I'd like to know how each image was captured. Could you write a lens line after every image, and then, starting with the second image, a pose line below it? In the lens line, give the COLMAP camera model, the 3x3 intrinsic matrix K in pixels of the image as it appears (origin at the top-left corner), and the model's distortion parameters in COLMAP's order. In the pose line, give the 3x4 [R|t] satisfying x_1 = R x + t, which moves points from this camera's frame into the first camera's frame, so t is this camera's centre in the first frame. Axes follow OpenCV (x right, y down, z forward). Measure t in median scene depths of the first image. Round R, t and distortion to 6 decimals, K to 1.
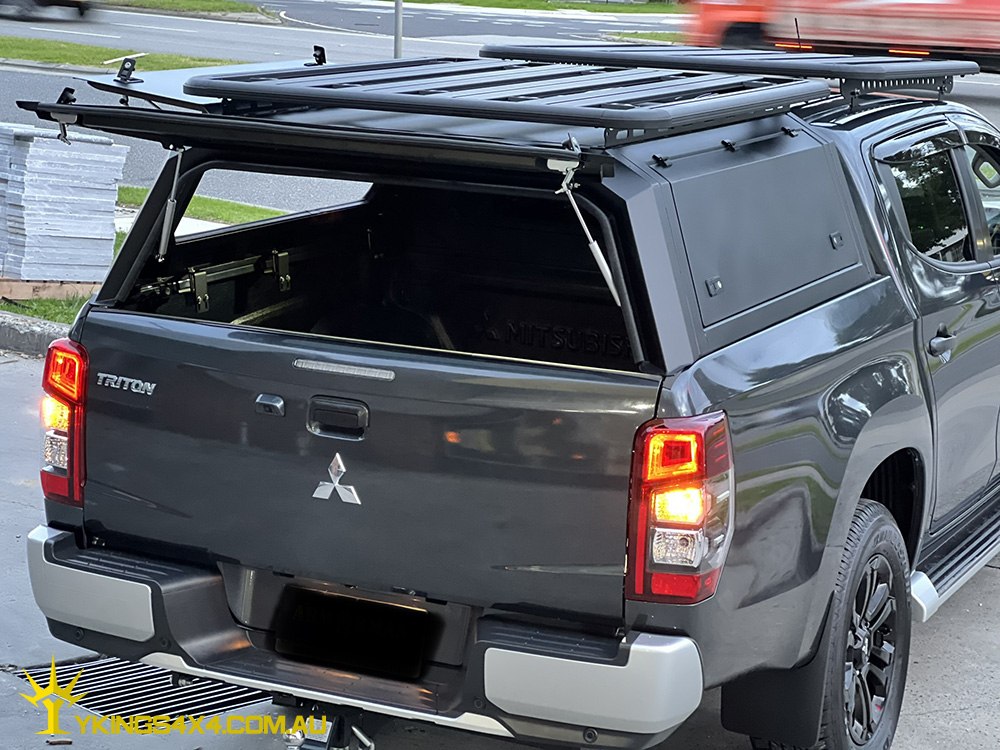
lens RADIAL K [[2254.3, 0, 509.1], [0, 2254.3, 366.0], [0, 0, 1]] dist [0.169417, 0.000000]
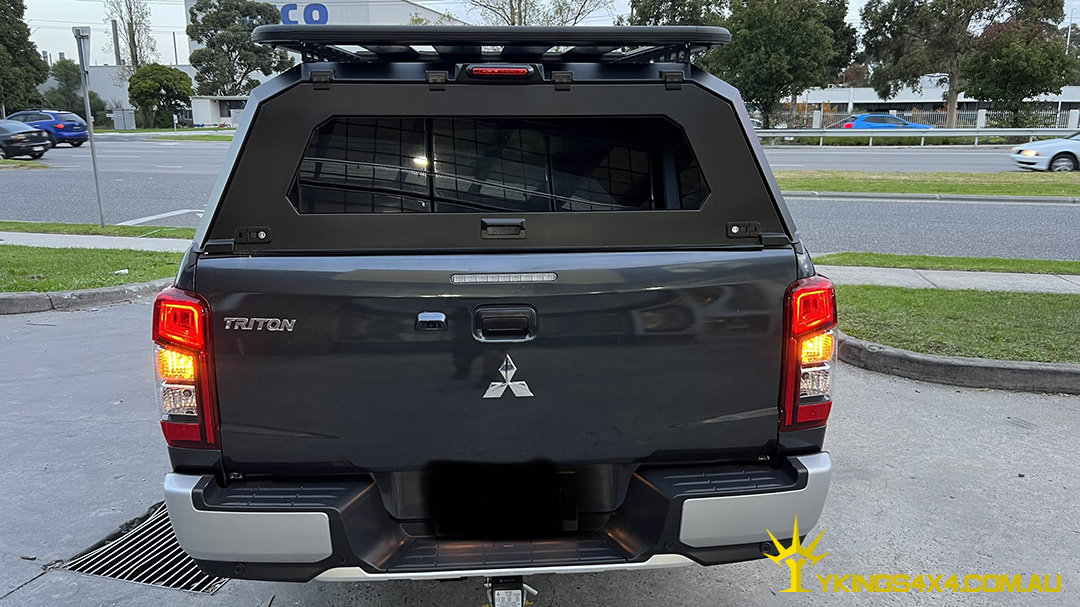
lens RADIAL K [[819.2, 0, 538.0], [0, 819.2, 301.0], [0, 0, 1]] dist [0.049626, -0.055196]
pose [[0.869379, -0.152078, 0.470163, -0.232862], [0.127986, 0.988296, 0.083013, -0.017138], [-0.477285, -0.011996, 0.878667, 0.614131]]
